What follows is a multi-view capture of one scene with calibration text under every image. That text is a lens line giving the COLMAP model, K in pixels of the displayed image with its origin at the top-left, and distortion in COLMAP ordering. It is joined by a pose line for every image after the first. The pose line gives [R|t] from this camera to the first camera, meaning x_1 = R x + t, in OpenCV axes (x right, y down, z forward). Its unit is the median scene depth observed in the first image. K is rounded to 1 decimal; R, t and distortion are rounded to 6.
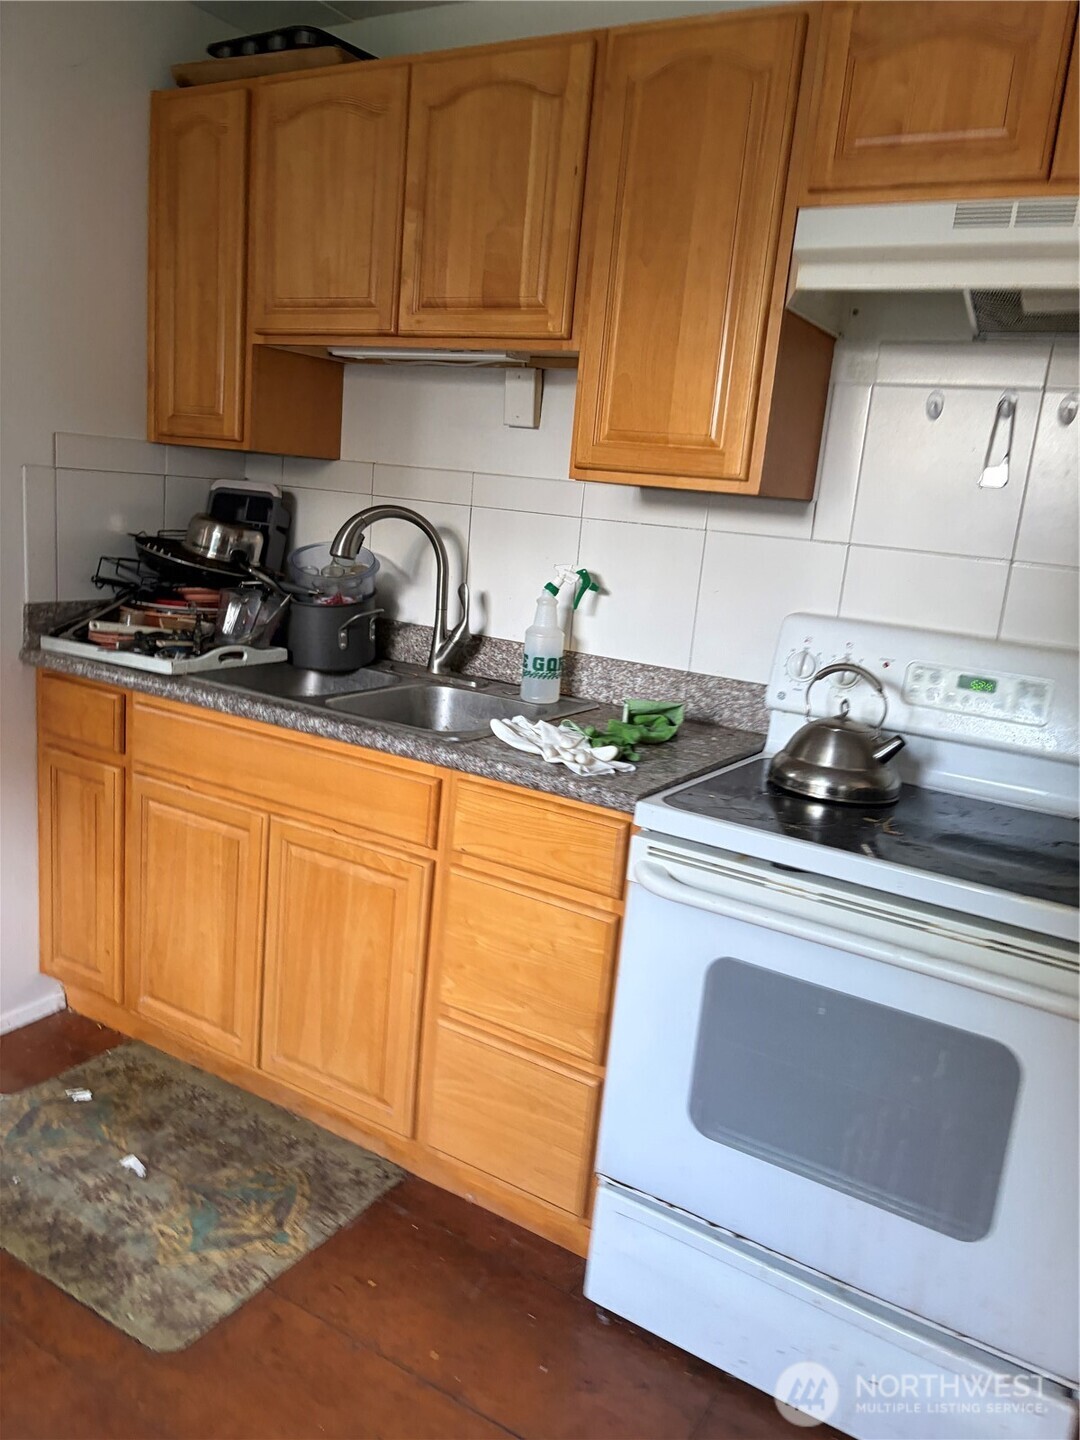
lens RADIAL K [[1084.6, 0, 544.1], [0, 1084.6, 734.0], [0, 0, 1]] dist [0.052295, -0.058978]
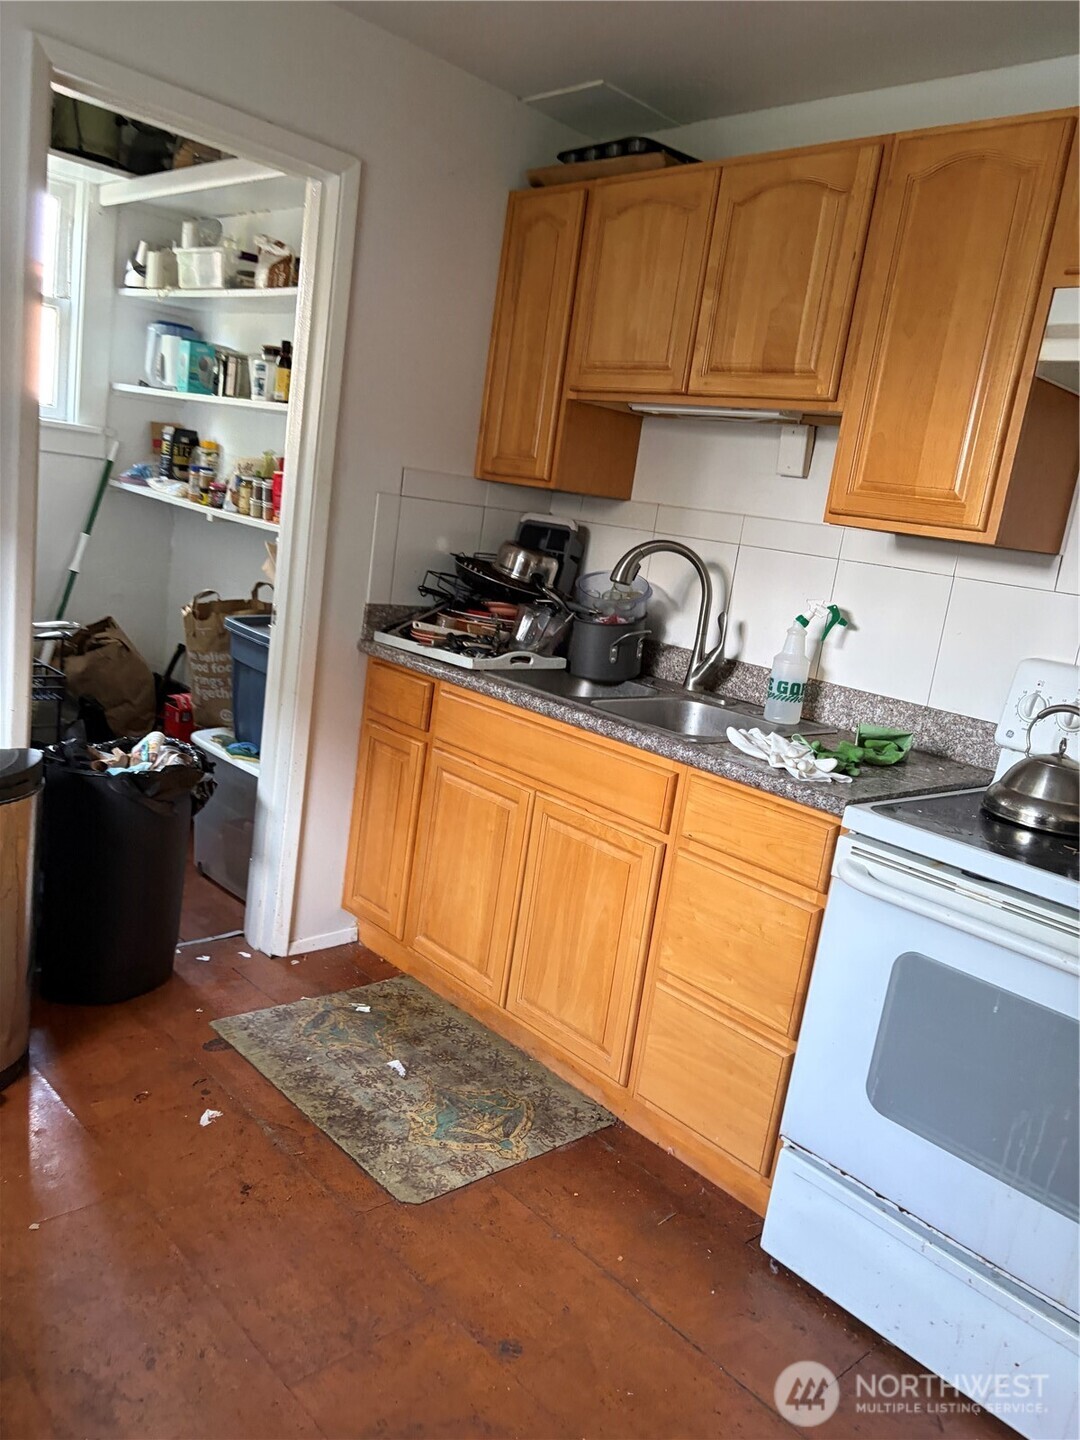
lens RADIAL K [[1084.6, 0, 548.3], [0, 1084.6, 734.5], [0, 0, 1]] dist [0.052295, -0.058978]
pose [[0.962630, 0.098390, -0.252315, 0.050739], [-0.108847, 0.993670, -0.027790, 0.041617], [0.247984, 0.054216, 0.967246, -0.136017]]
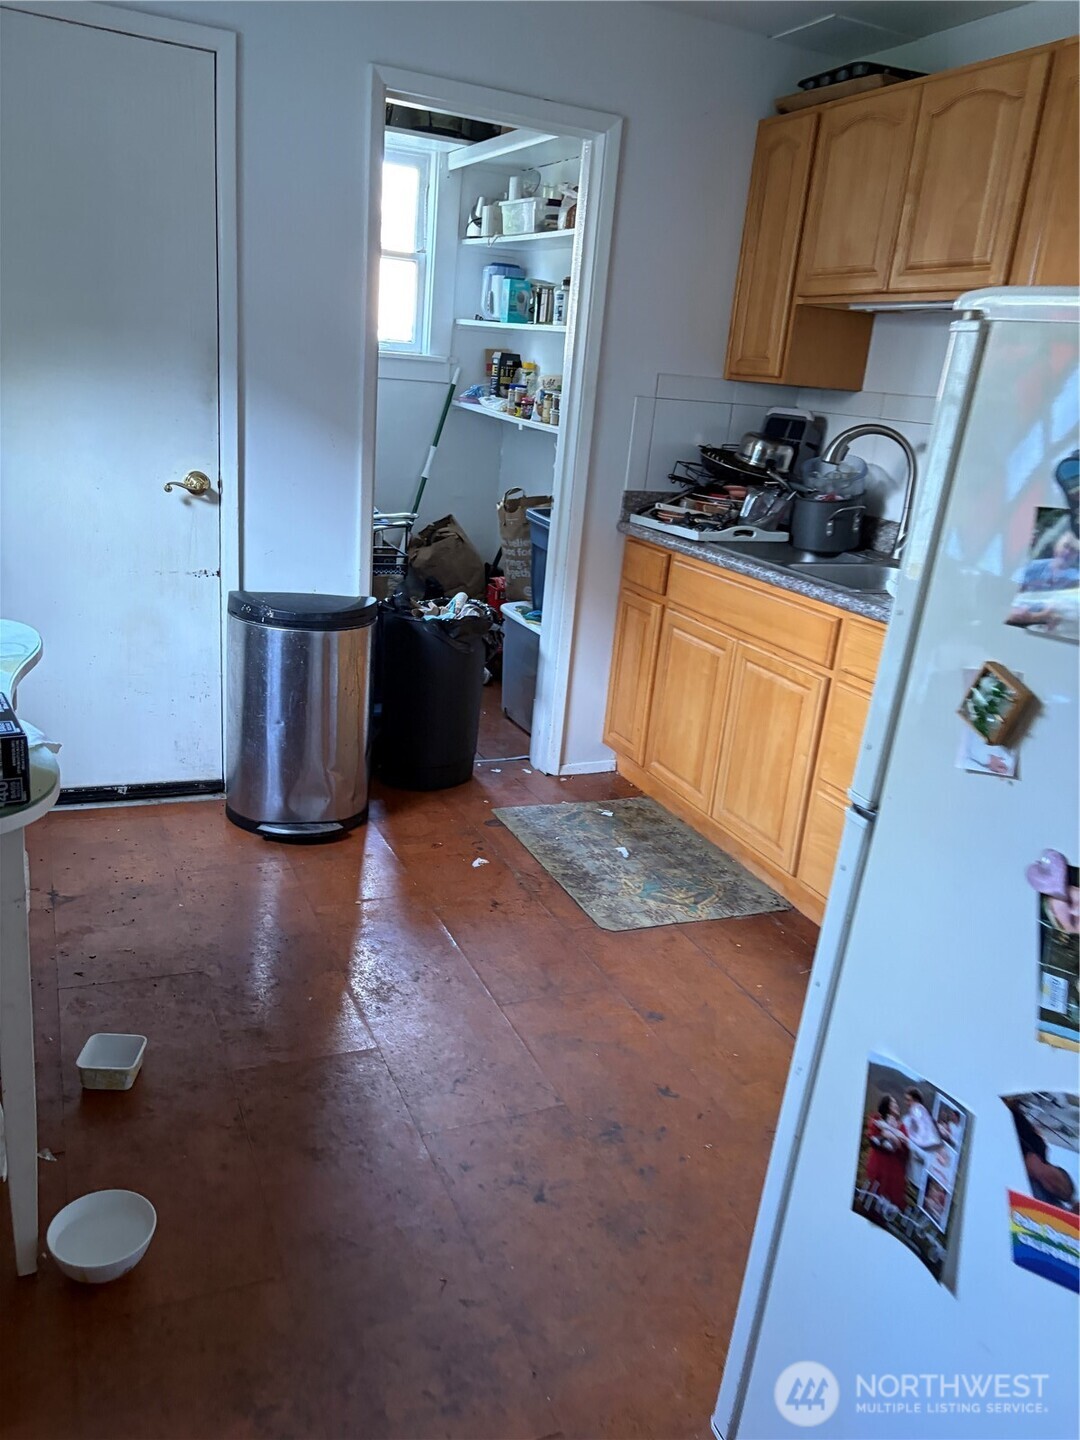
lens RADIAL K [[1084.6, 0, 530.6], [0, 1084.6, 739.0], [0, 0, 1]] dist [0.052295, -0.058978]
pose [[0.815379, 0.165501, -0.554767, 0.330257], [-0.136719, 0.986210, 0.093265, 0.102334], [0.562552, -0.000199, 0.826762, -0.334325]]
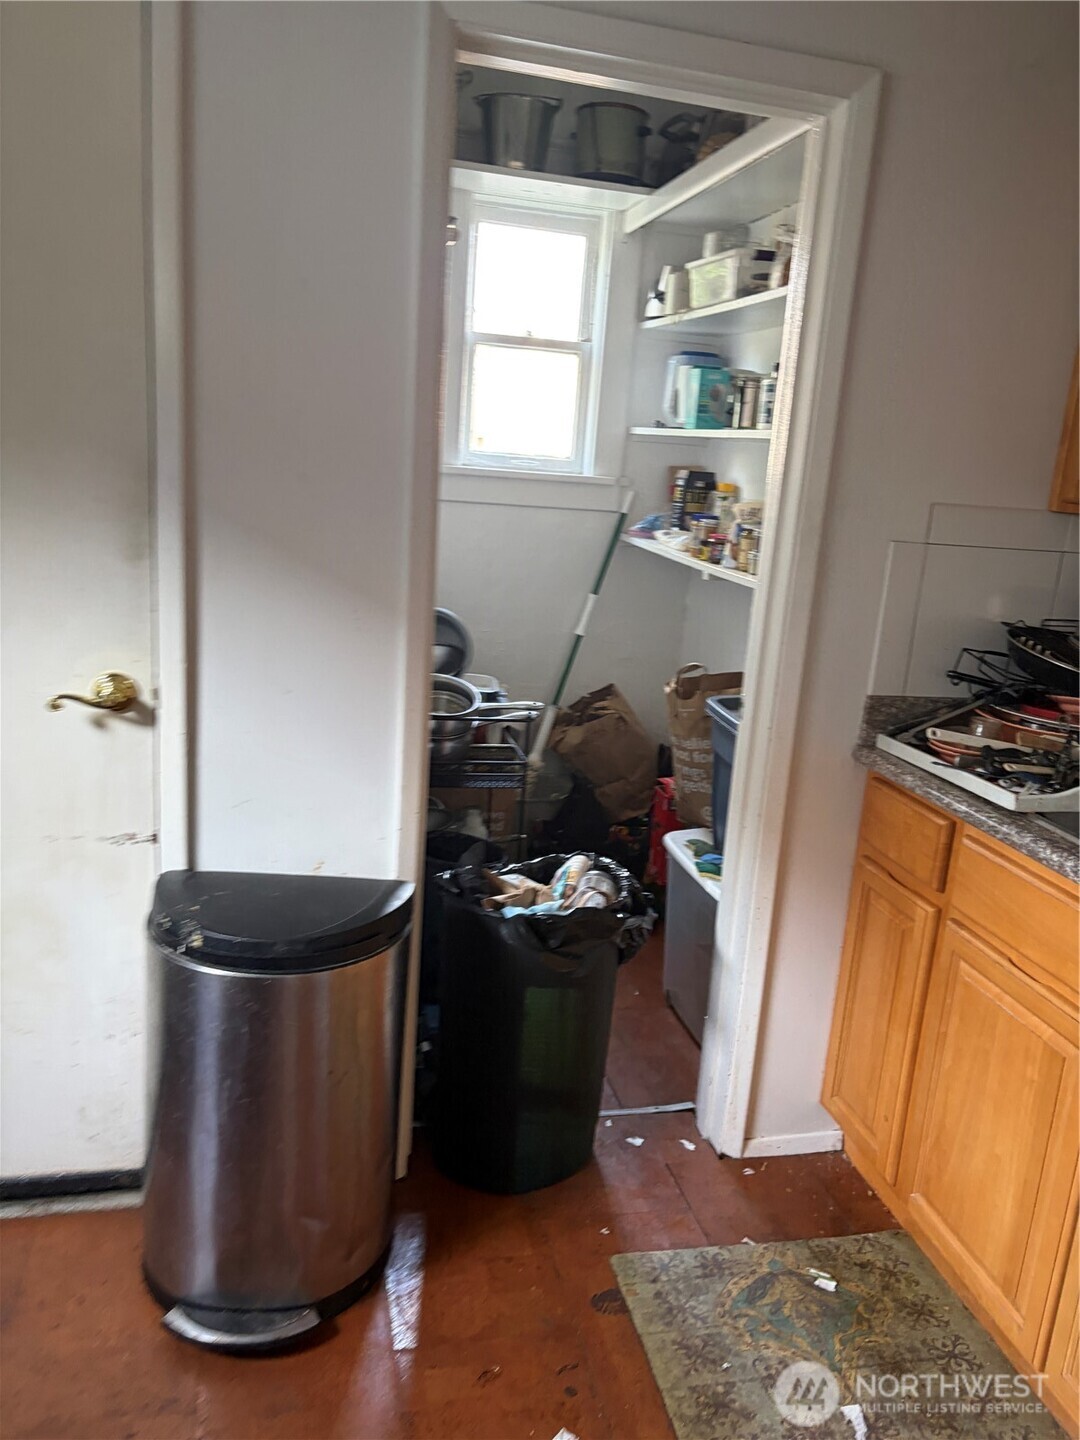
lens RADIAL K [[1084.6, 0, 547.6], [0, 1084.6, 724.8], [0, 0, 1]] dist [0.052295, -0.058978]
pose [[0.695211, 0.127534, -0.707401, -0.031572], [-0.169080, 0.985535, 0.011511, -0.067415], [0.698637, 0.111604, 0.706718, 0.216645]]
